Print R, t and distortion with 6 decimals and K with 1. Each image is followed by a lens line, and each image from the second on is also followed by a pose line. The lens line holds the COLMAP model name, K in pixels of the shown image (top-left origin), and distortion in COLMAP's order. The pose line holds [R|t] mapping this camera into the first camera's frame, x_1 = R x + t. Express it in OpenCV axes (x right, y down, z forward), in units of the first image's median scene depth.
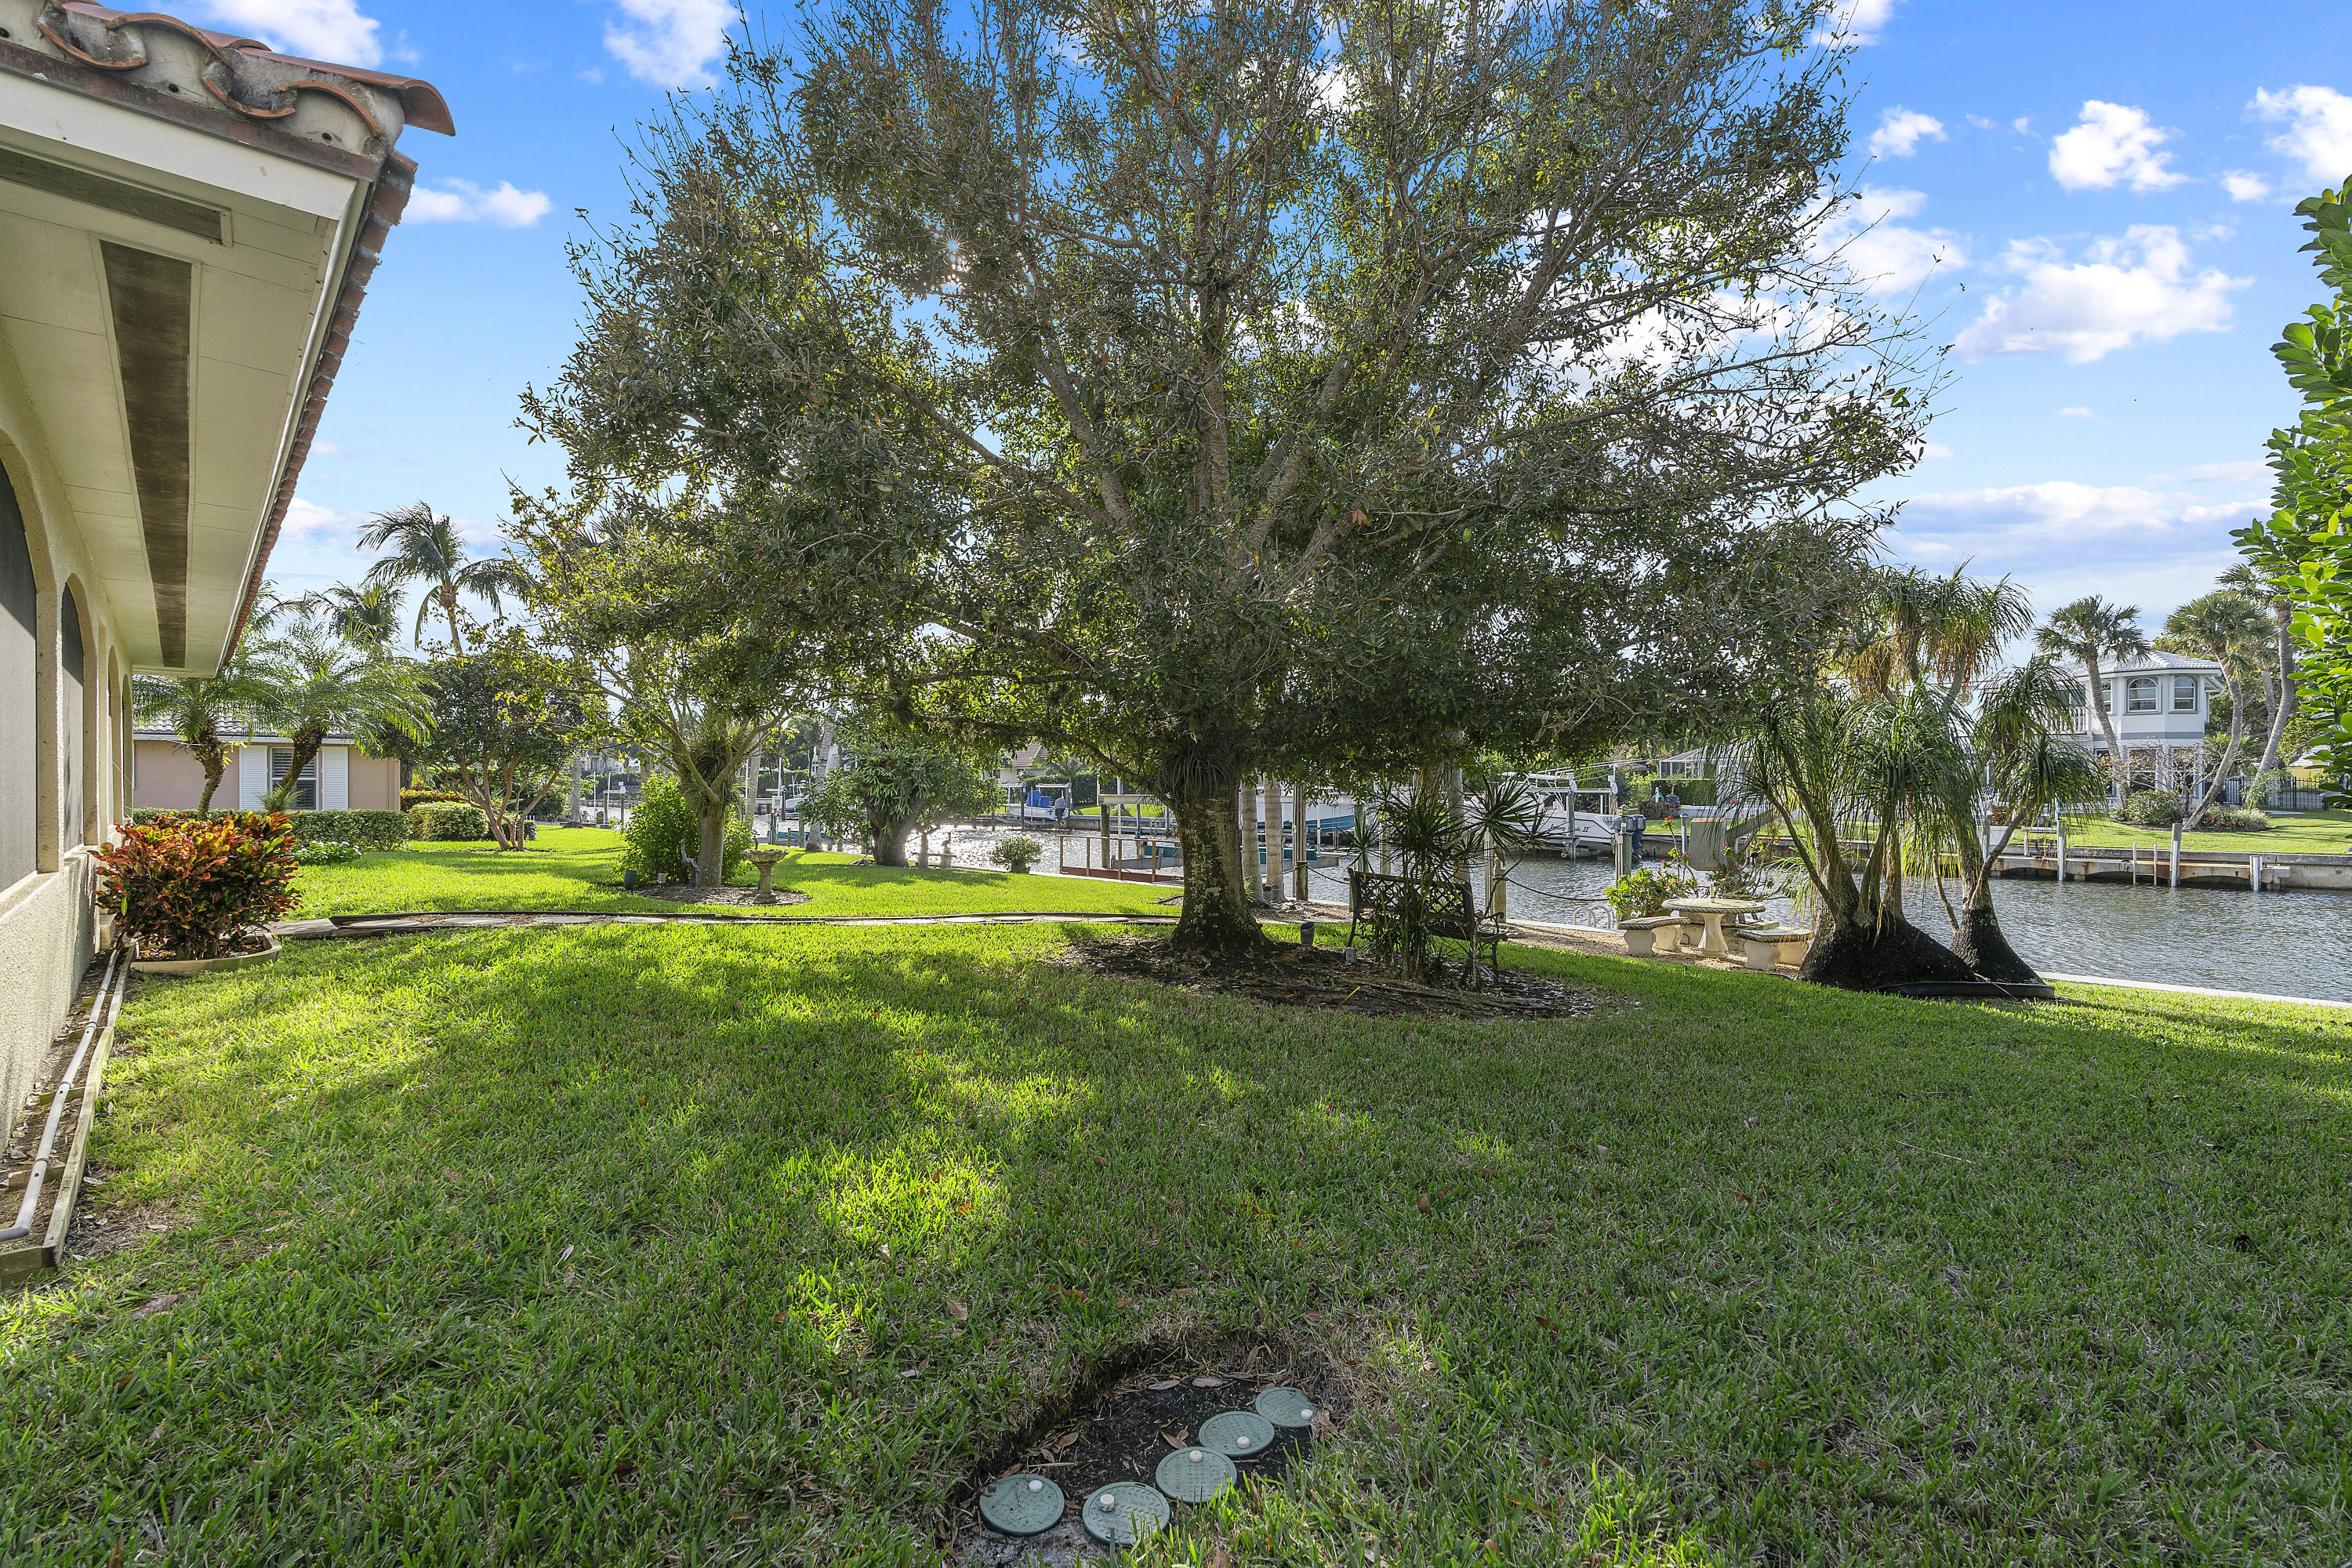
lens RADIAL K [[1062.6, 0, 1176.0], [0, 1062.6, 784.0], [0, 0, 1]] dist [-0.016929, 0.005374]
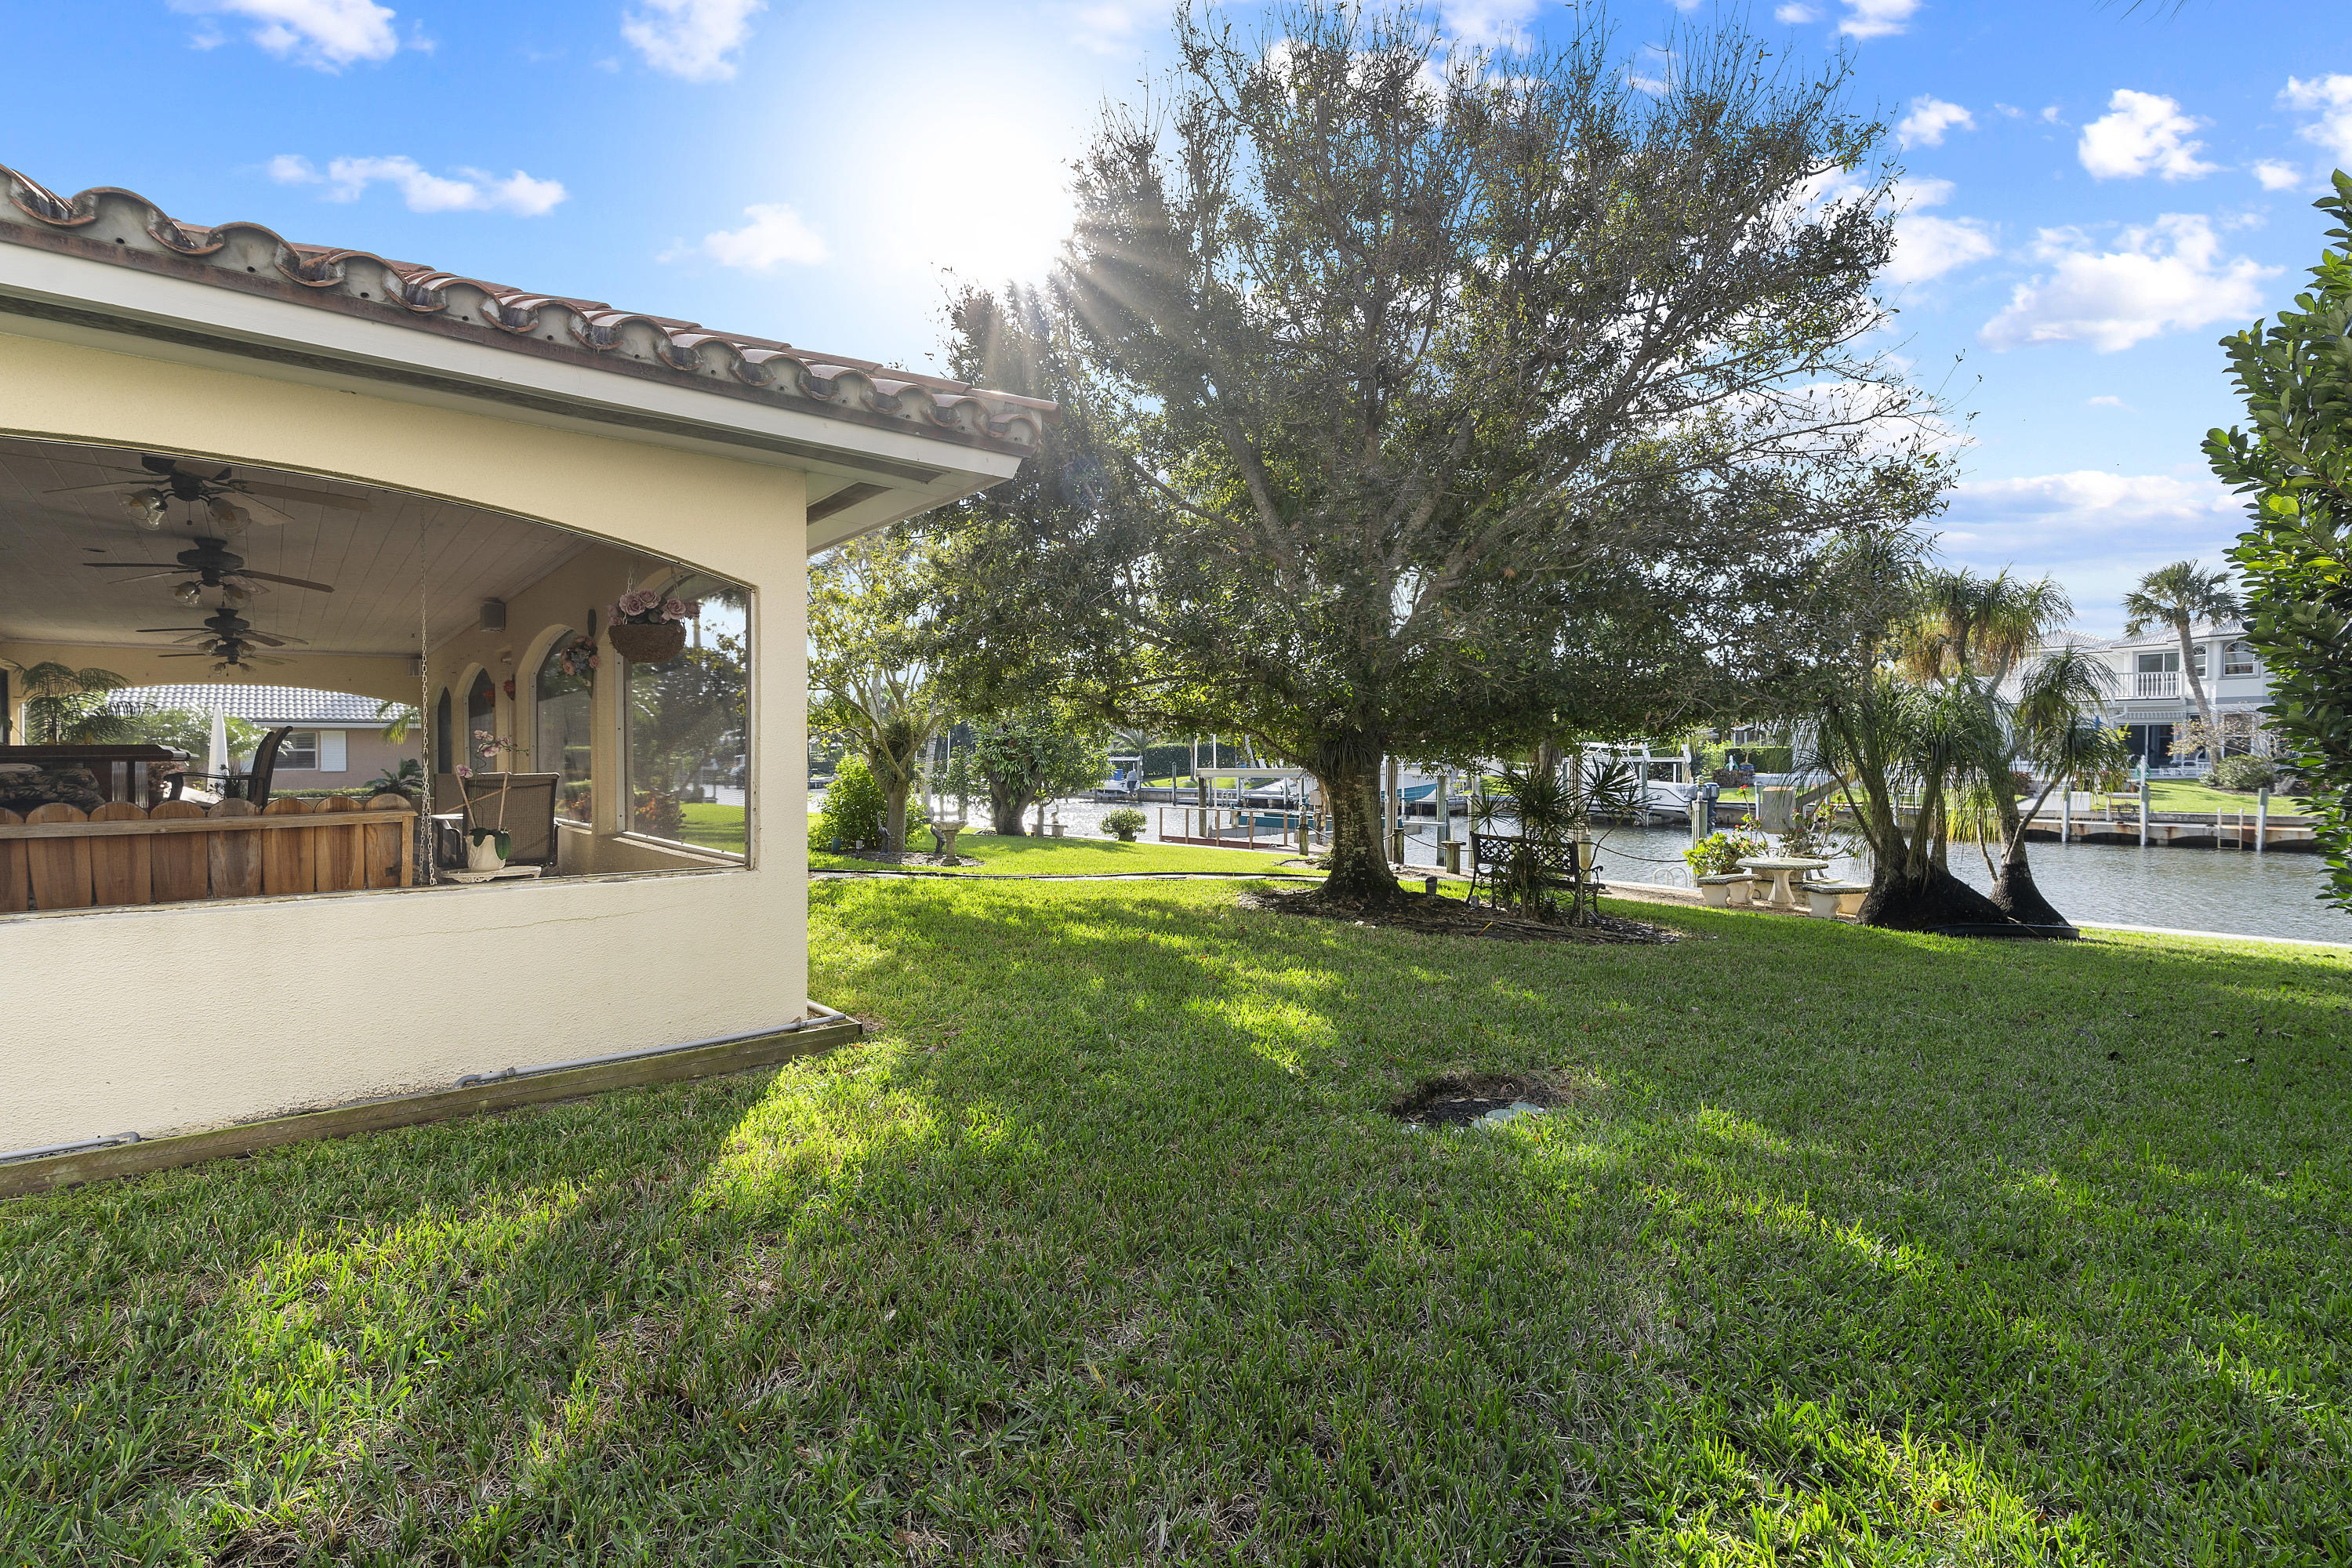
lens RADIAL K [[1077.5, 0, 1164.7], [0, 1077.5, 788.4], [0, 0, 1]] dist [0.000061, 0.000000]
pose [[0.998321, -0.007695, -0.057416, -0.086071], [0.009478, 0.999479, 0.030840, -0.008318], [0.057149, -0.031333, 0.997874, -0.186813]]
